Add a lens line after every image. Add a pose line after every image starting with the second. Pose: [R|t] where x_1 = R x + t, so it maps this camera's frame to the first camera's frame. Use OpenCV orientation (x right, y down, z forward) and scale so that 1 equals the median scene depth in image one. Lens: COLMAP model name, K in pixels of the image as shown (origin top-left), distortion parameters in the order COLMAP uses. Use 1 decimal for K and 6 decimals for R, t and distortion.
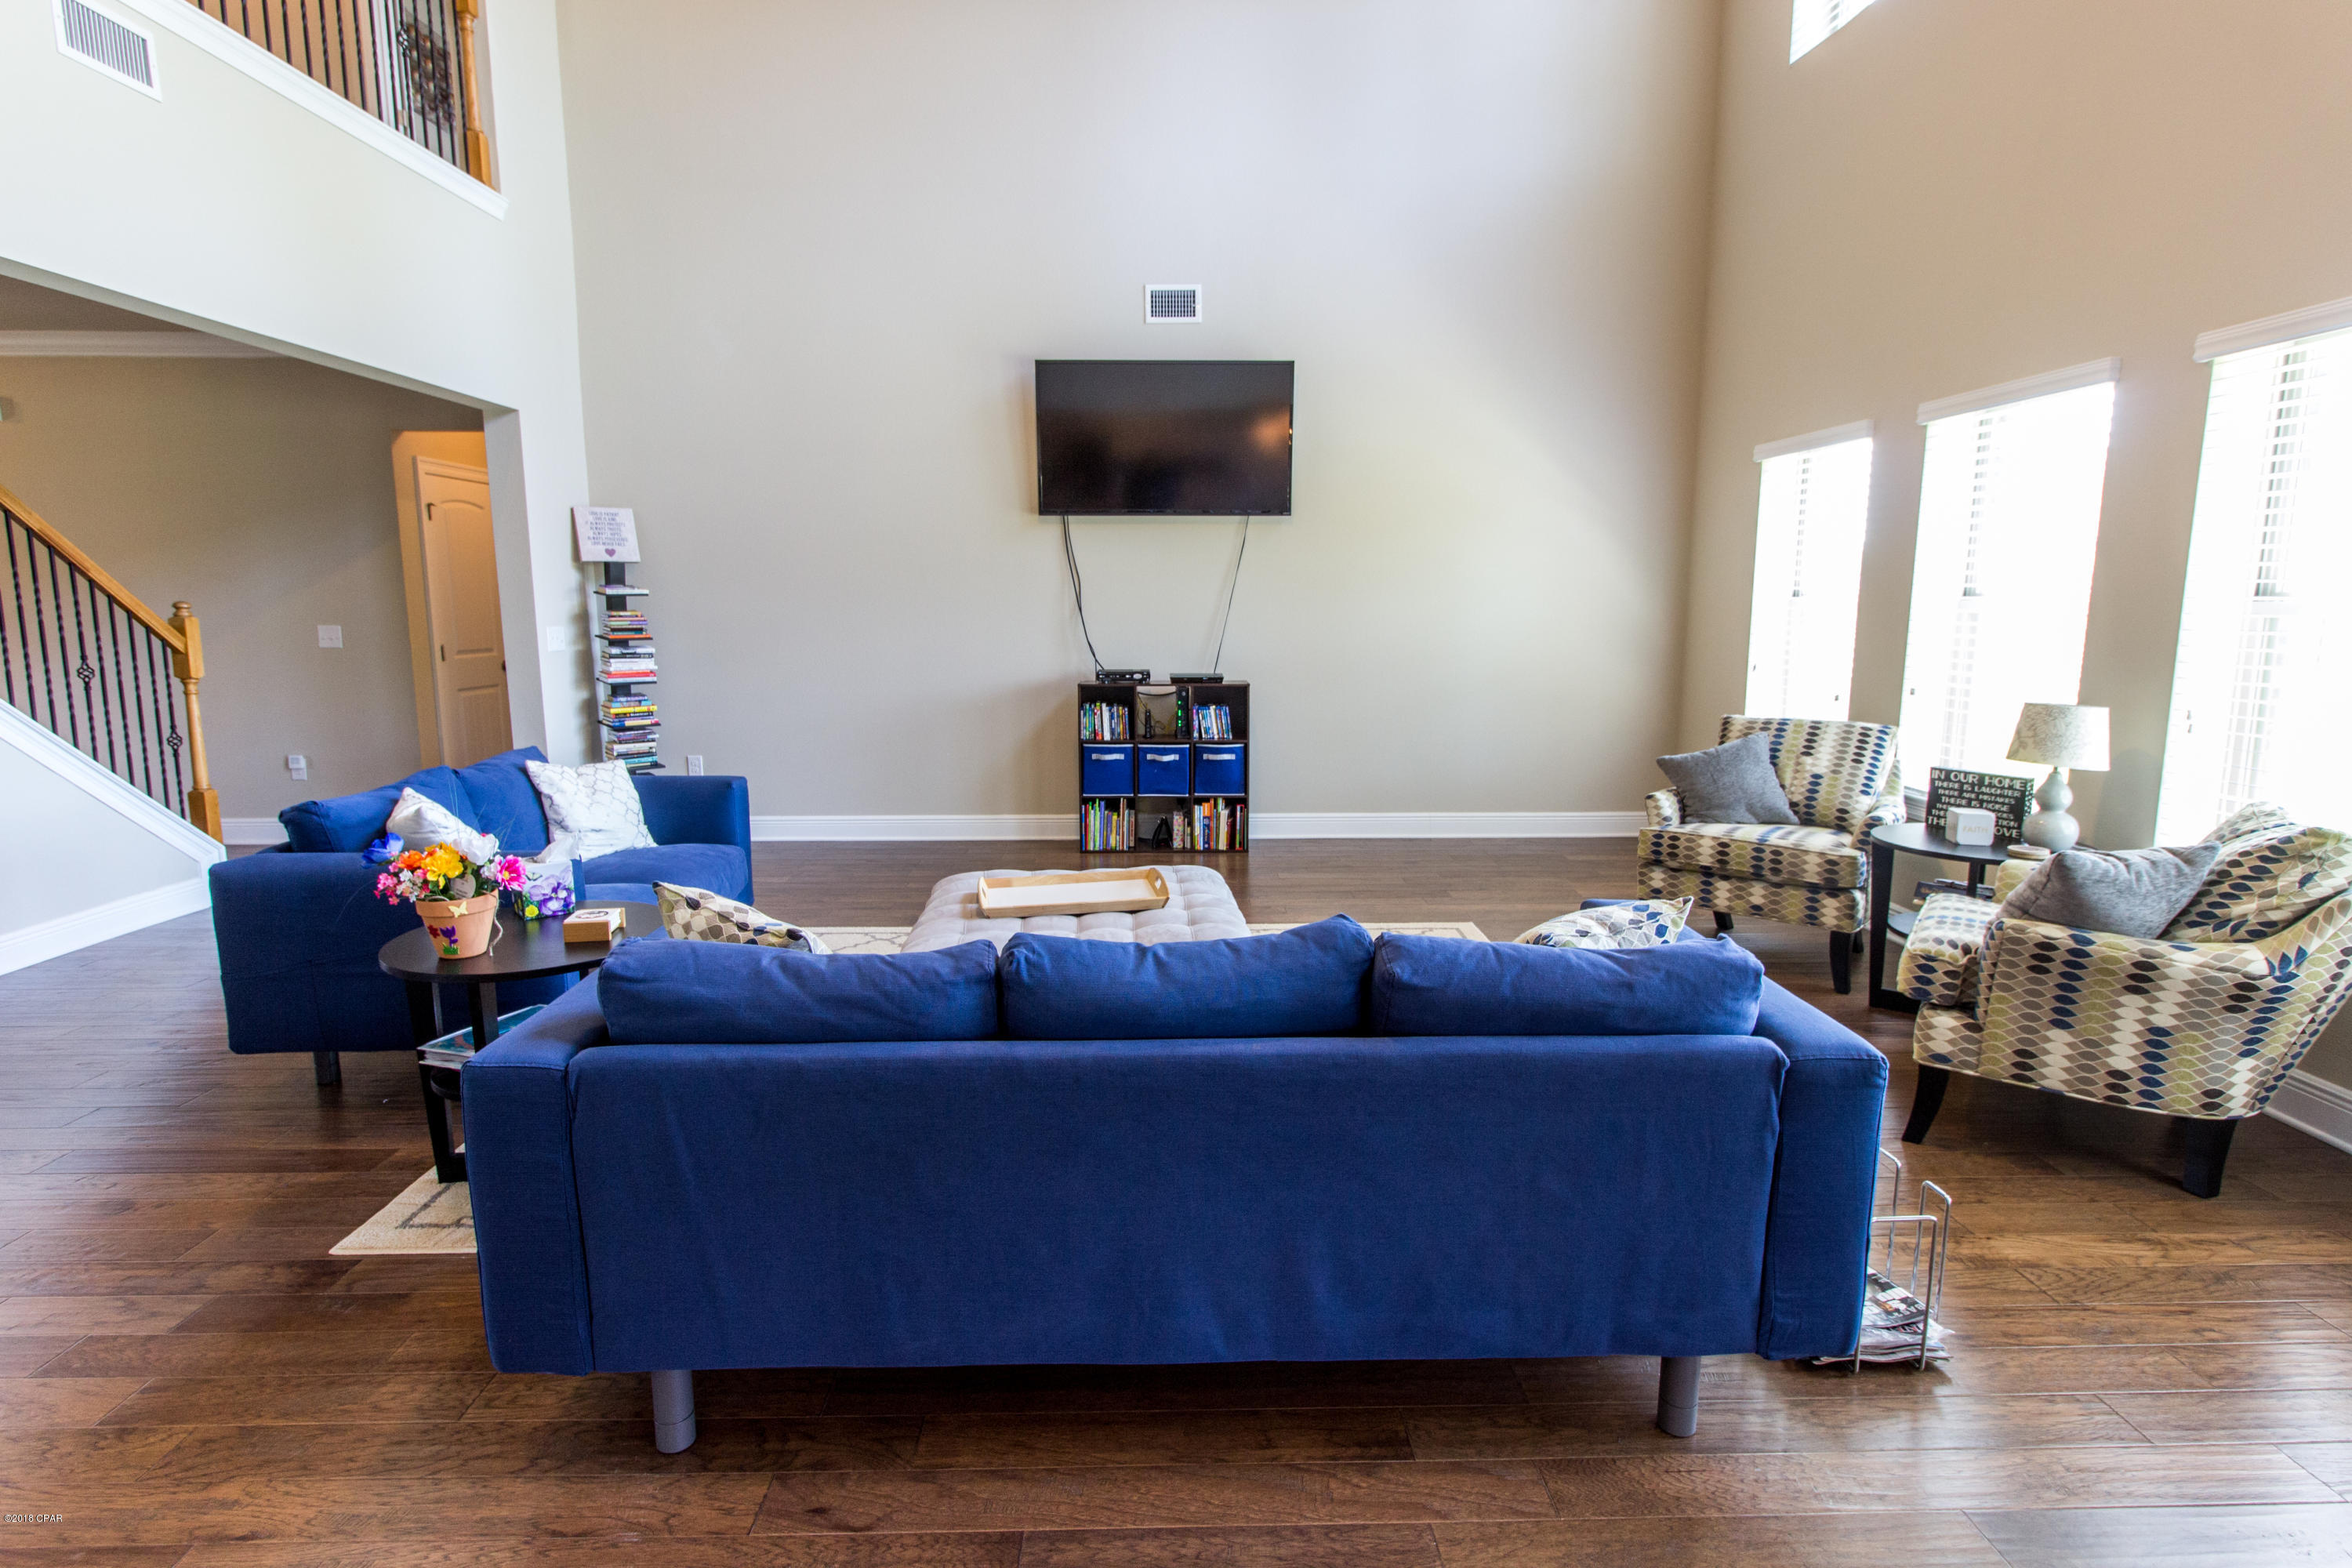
lens RADIAL K [[1113.3, 0, 1090.8], [0, 1113.3, 742.3], [0, 0, 1]] dist [0.002919, 0.000181]
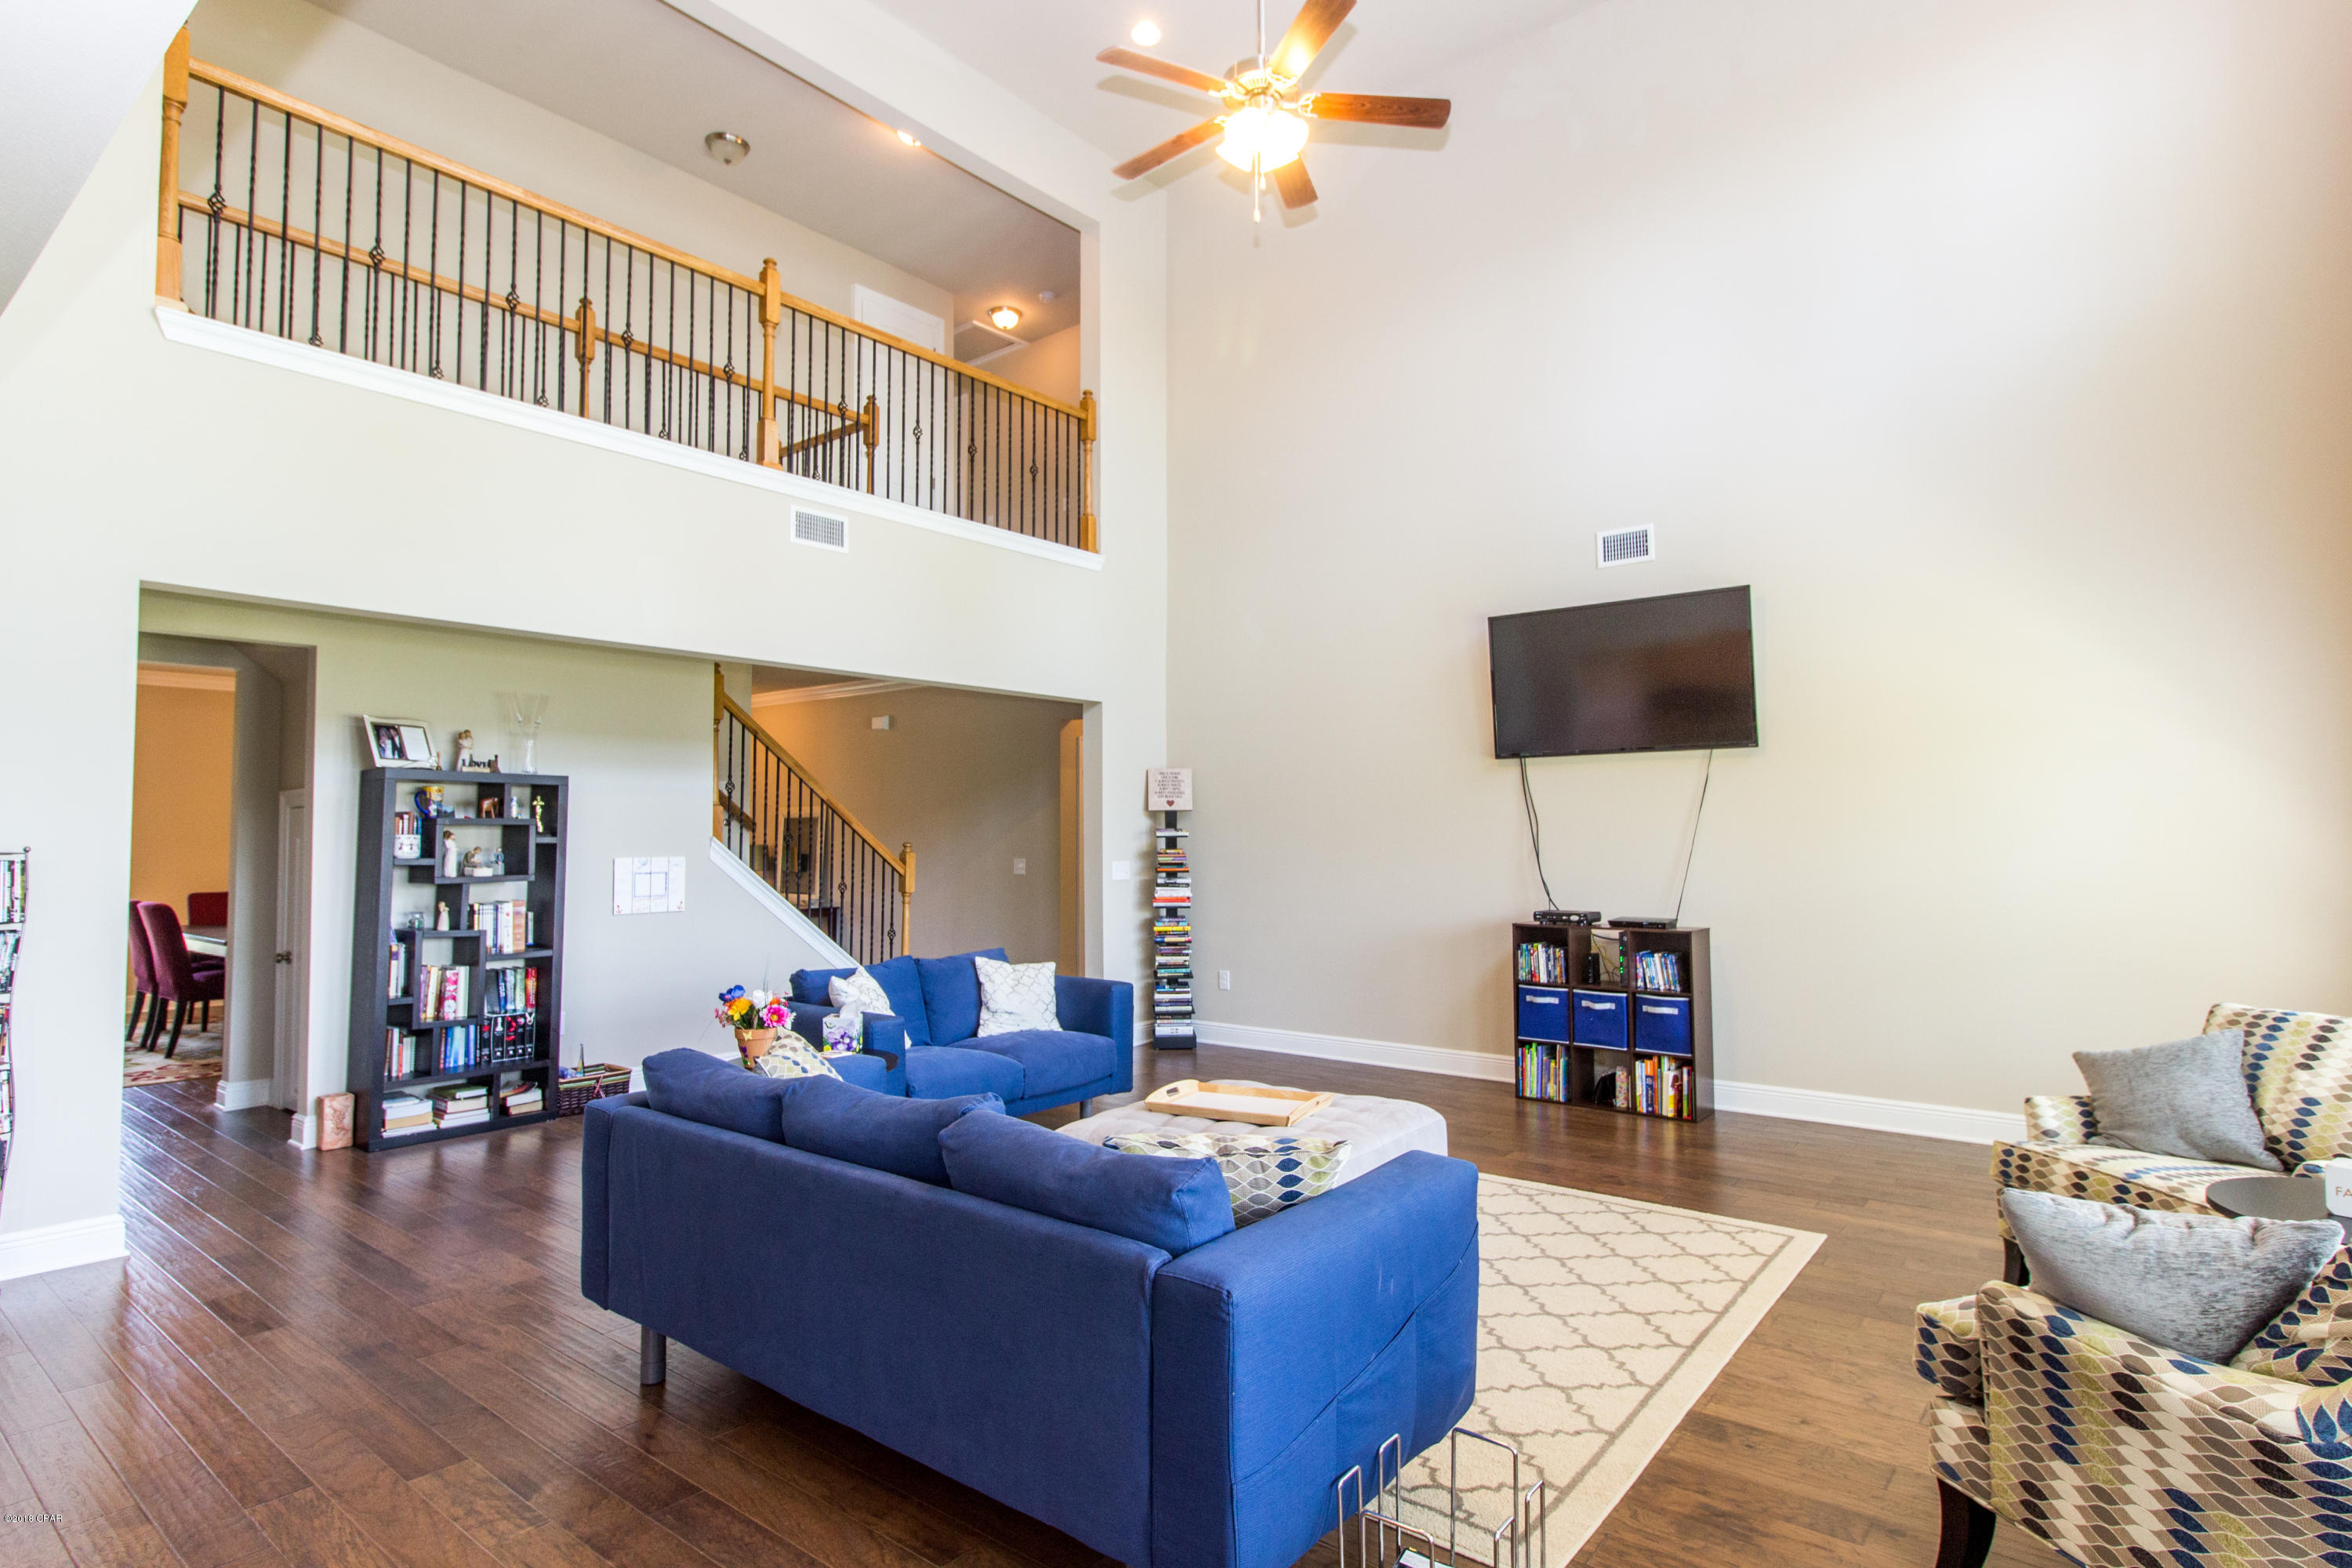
lens RADIAL K [[1113.3, 0, 1217.9], [0, 1113.3, 775.1], [0, 0, 1]] dist [0.002919, 0.000181]
pose [[0.800577, -0.036230, -0.598134, 0.378181], [-0.072484, 0.984986, -0.156679, -0.007250], [0.594830, 0.168789, 0.785931, 0.029411]]
